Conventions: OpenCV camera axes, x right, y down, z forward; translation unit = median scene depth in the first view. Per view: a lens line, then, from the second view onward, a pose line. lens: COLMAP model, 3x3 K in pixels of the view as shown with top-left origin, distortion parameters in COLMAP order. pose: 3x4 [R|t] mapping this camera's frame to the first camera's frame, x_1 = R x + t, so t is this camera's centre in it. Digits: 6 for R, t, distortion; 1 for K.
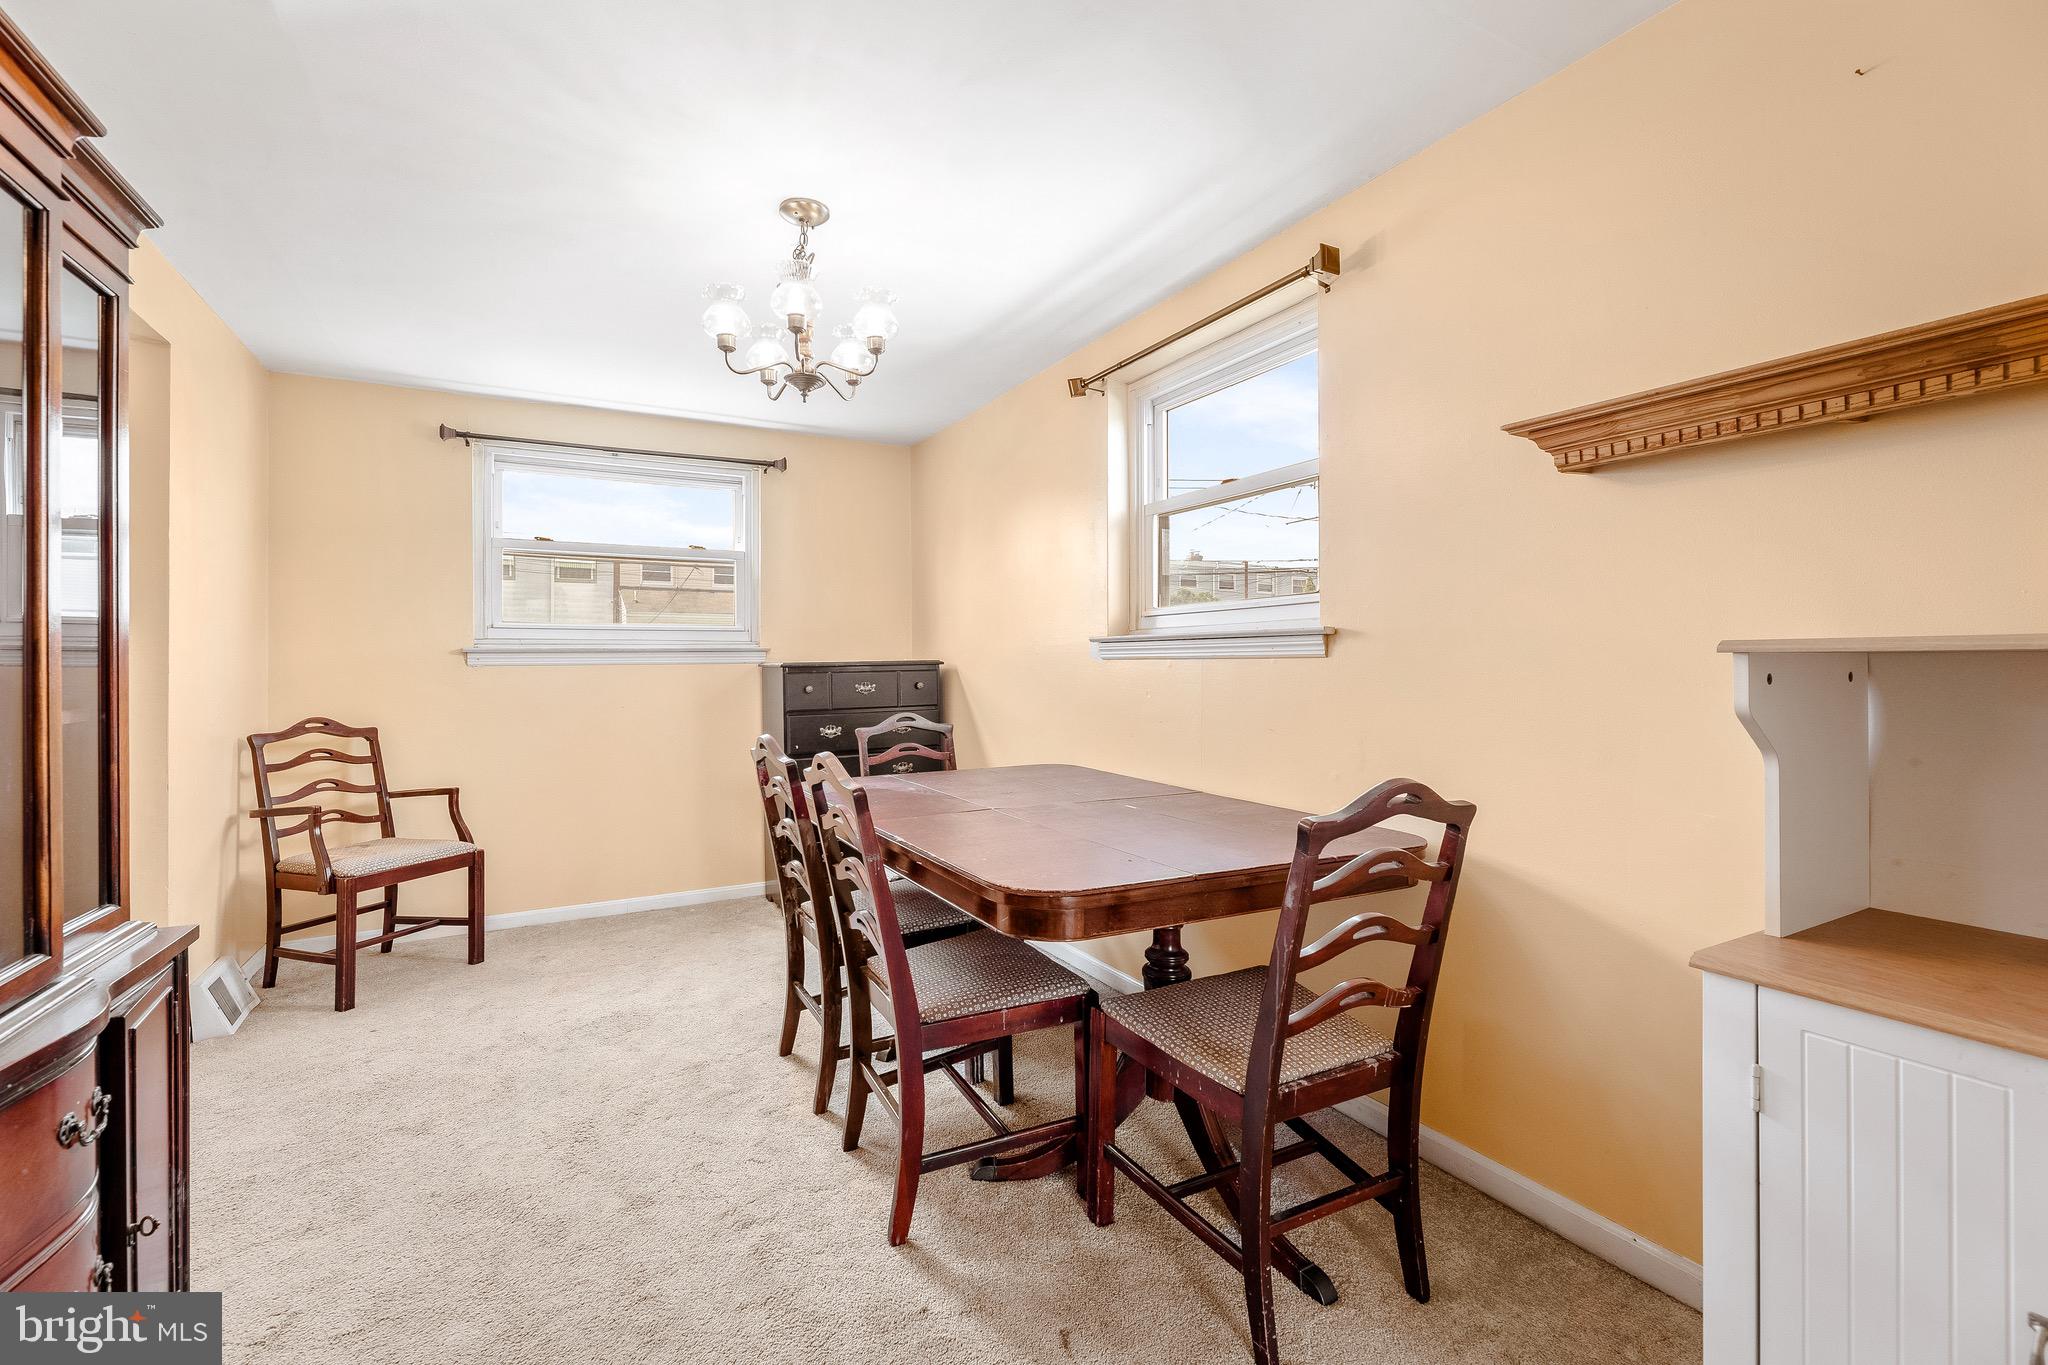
lens RADIAL K [[836.3, 0, 973.4], [0, 836.3, 666.7], [0, 0, 1]] dist [0.001472, -0.000339]
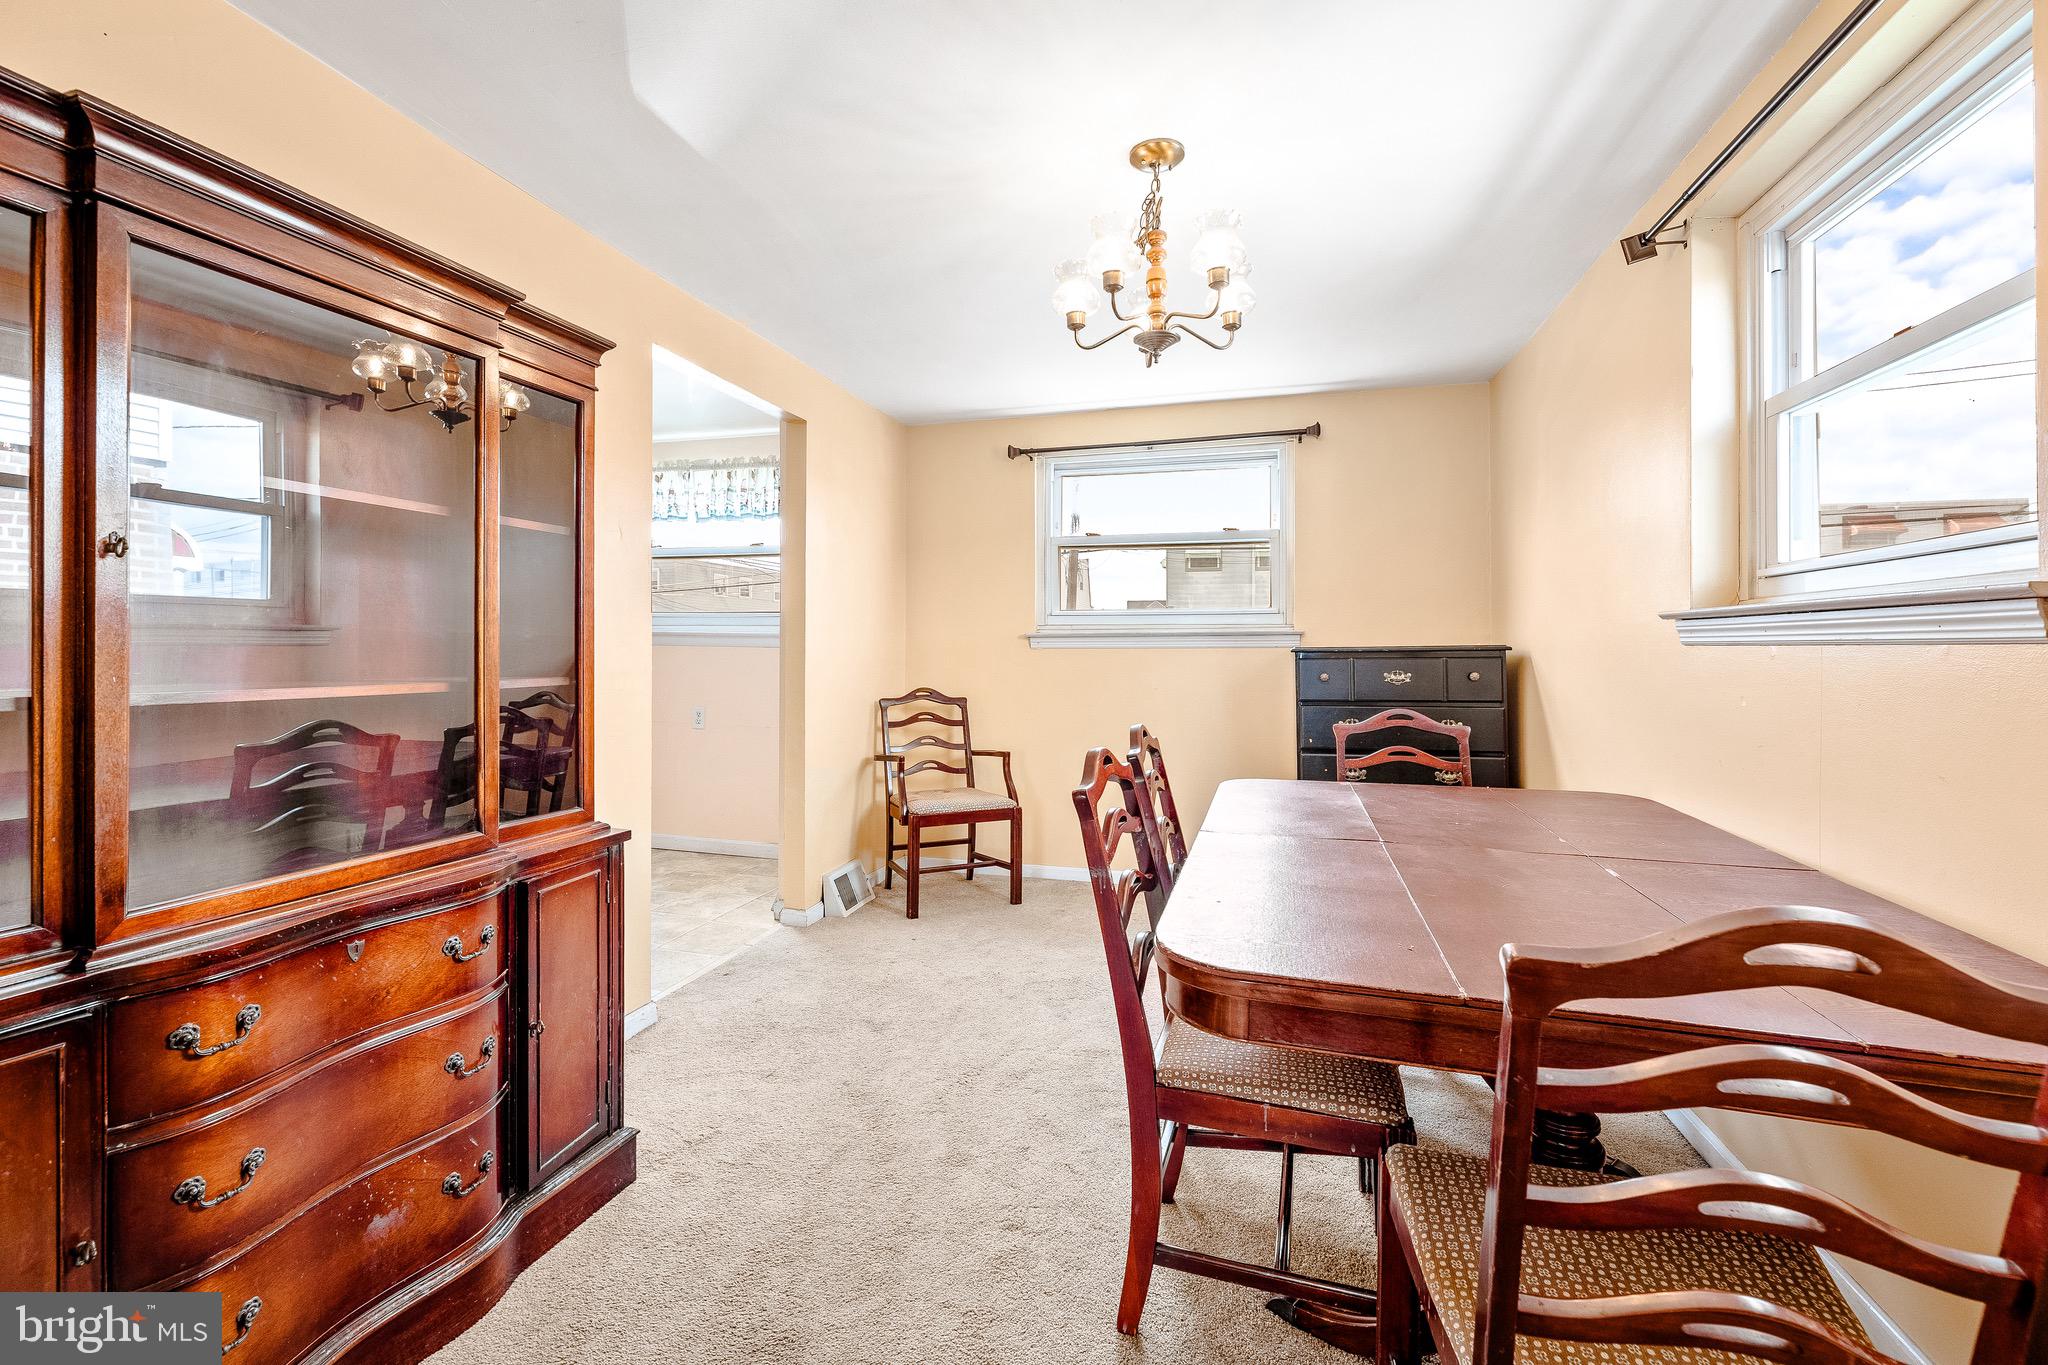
lens RADIAL K [[836.3, 0, 1032.1], [0, 836.3, 647.9], [0, 0, 1]] dist [0.001472, -0.000339]
pose [[0.743247, 0.006273, -0.668988, 0.208358], [-0.007620, 0.999971, 0.000910, -0.003196], [0.668974, 0.004421, 0.743273, 0.154539]]
